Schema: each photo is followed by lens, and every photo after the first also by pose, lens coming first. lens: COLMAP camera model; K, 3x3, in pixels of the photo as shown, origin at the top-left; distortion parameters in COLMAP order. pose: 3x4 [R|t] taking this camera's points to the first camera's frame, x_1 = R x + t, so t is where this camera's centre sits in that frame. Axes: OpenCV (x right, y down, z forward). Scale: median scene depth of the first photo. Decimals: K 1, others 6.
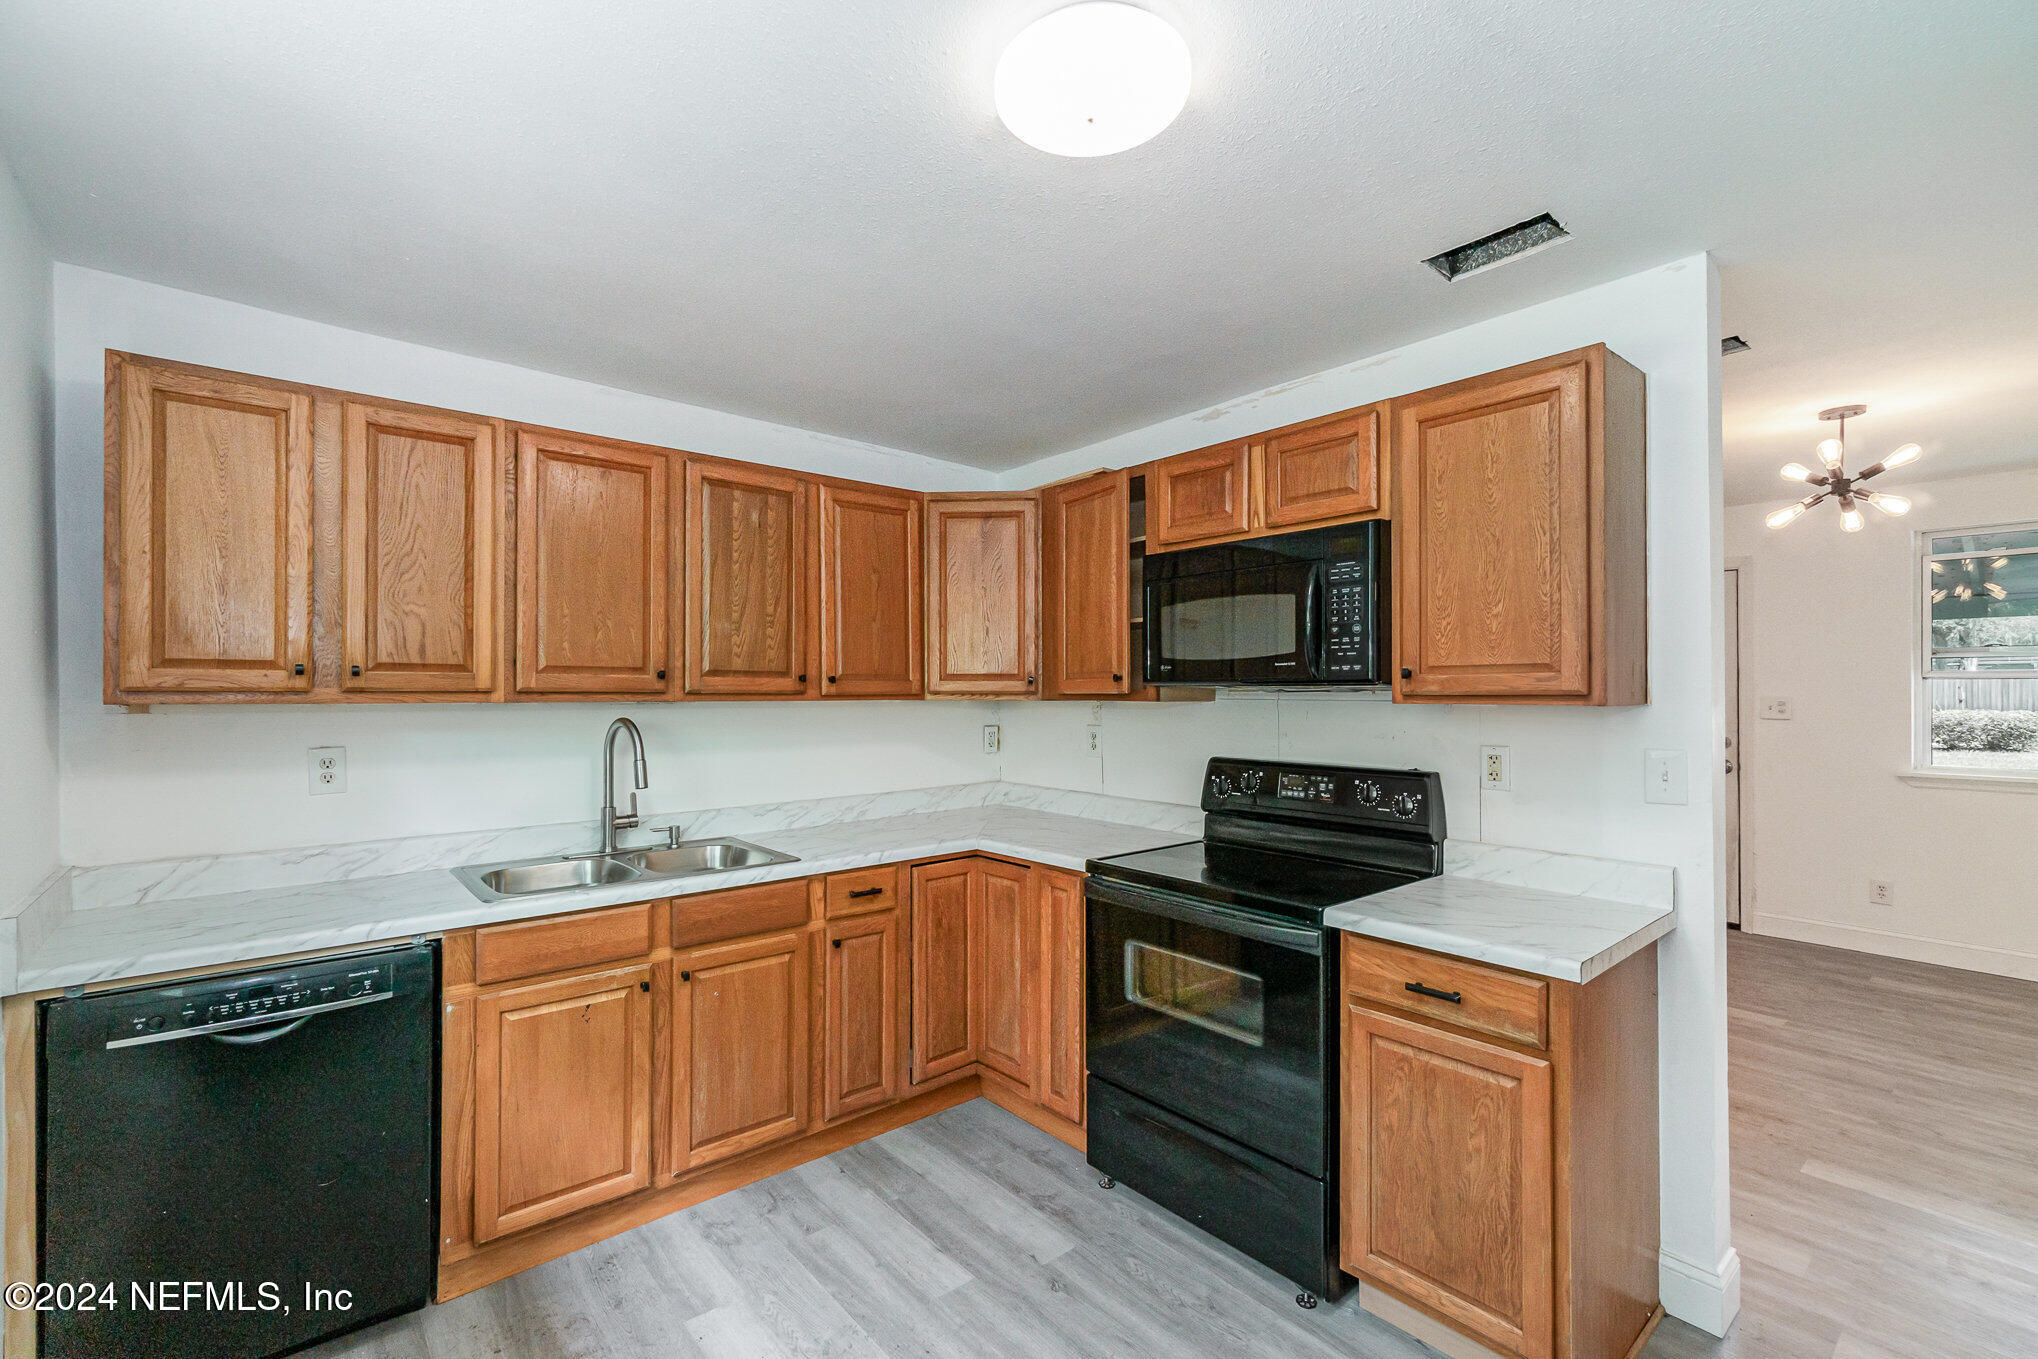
lens RADIAL K [[887.4, 0, 1047.5], [0, 887.4, 693.4], [0, 0, 1]] dist [0.009471, 0.002780]
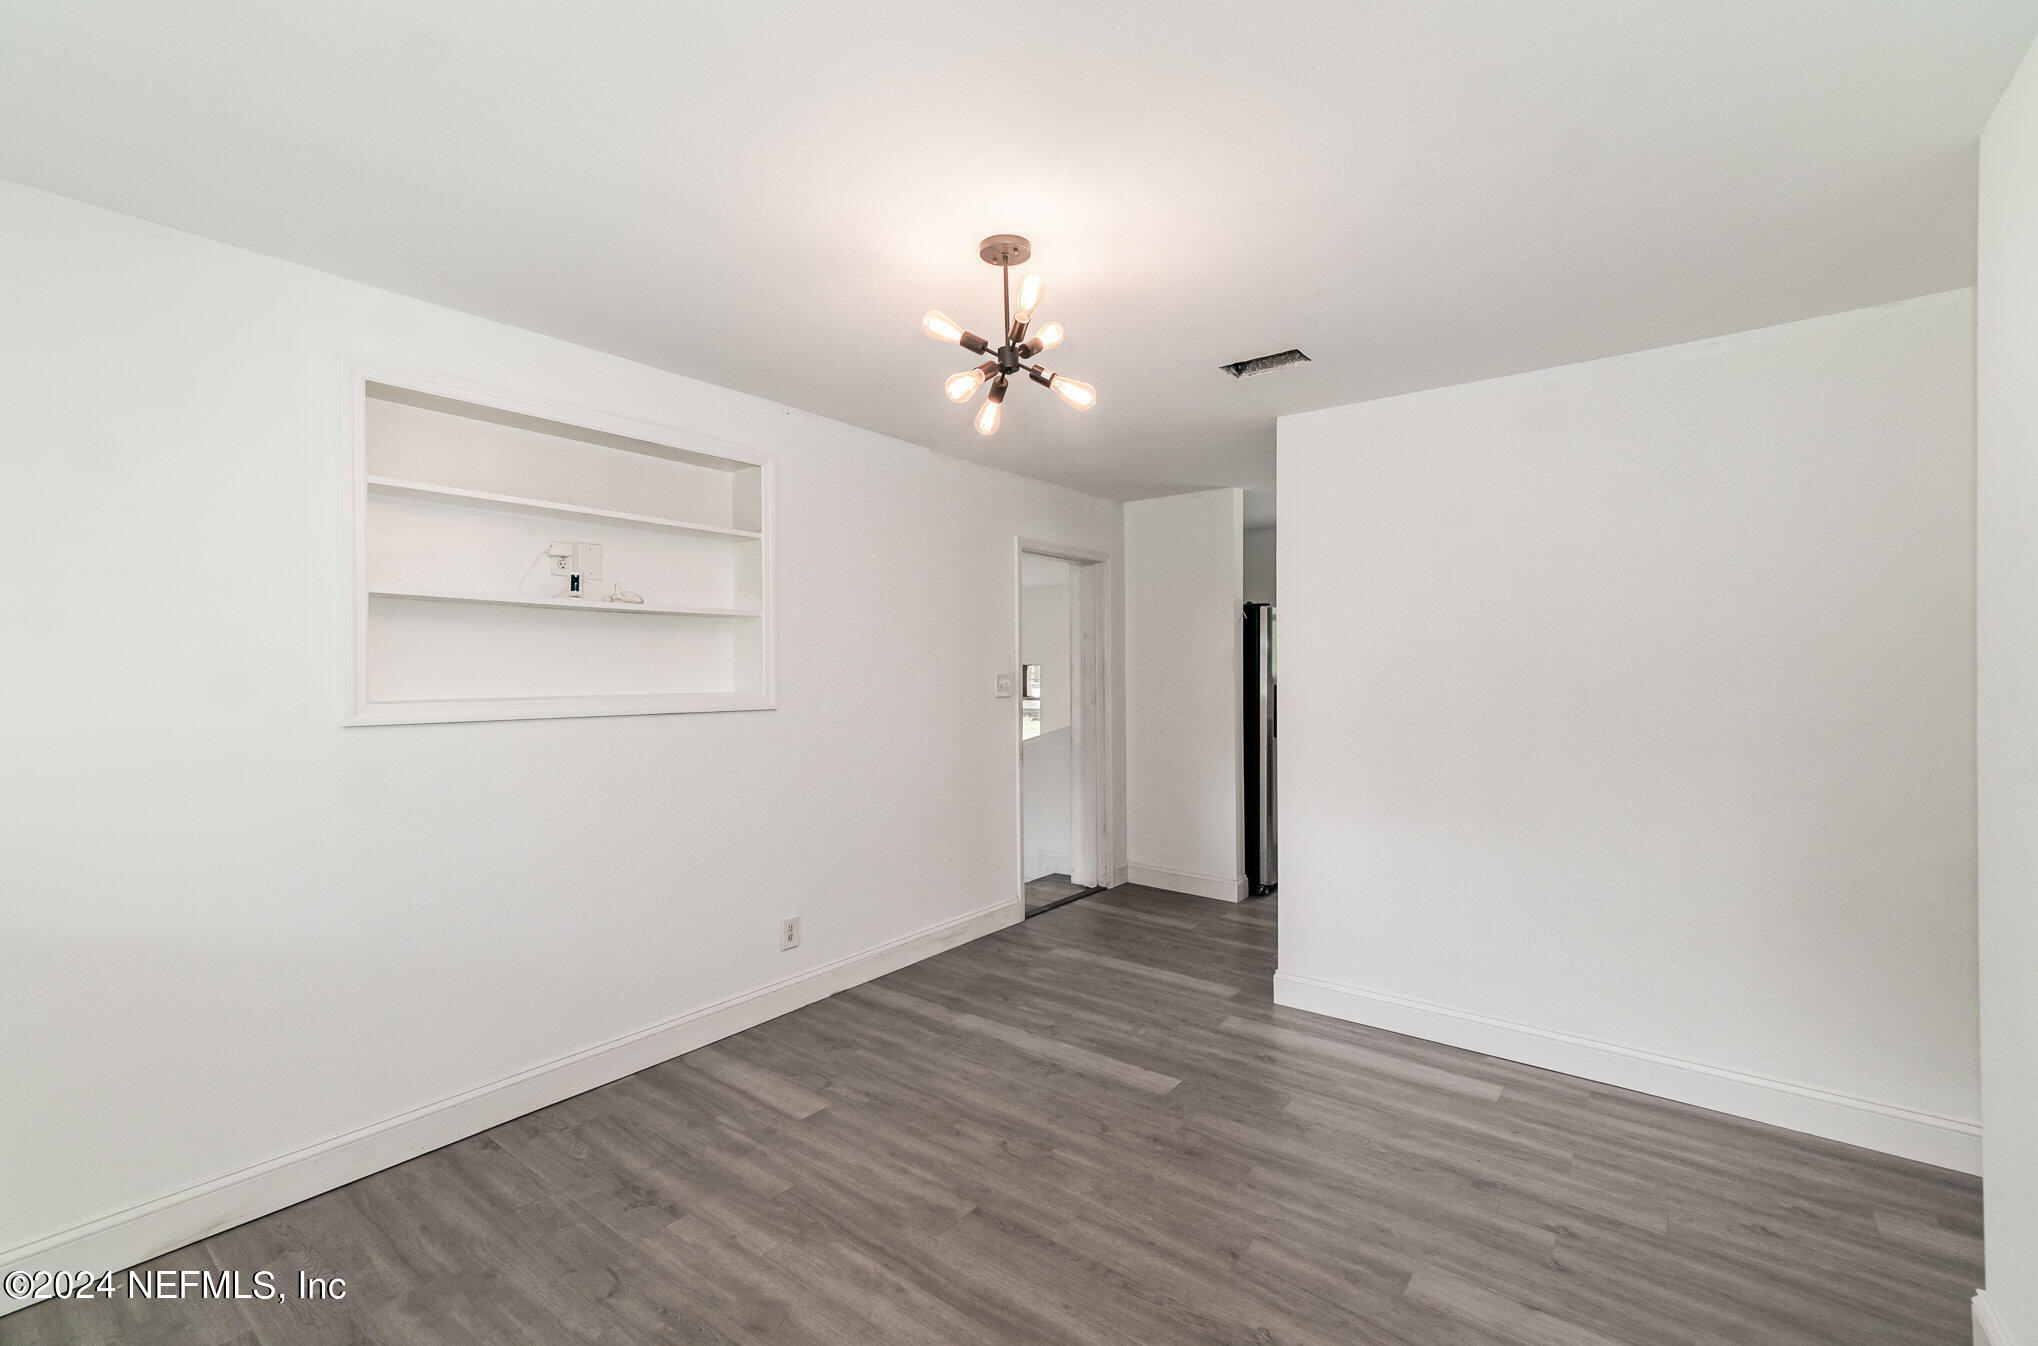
lens RADIAL K [[871.9, 0, 1007.1], [0, 871.9, 663.4], [0, 0, 1]] dist [0.022484, 0.001250]
pose [[-0.985299, 0.010605, -0.170507, 1.308601], [0.010369, 0.999944, 0.002273, 0.000120], [0.170522, 0.000471, -0.985354, 2.169799]]
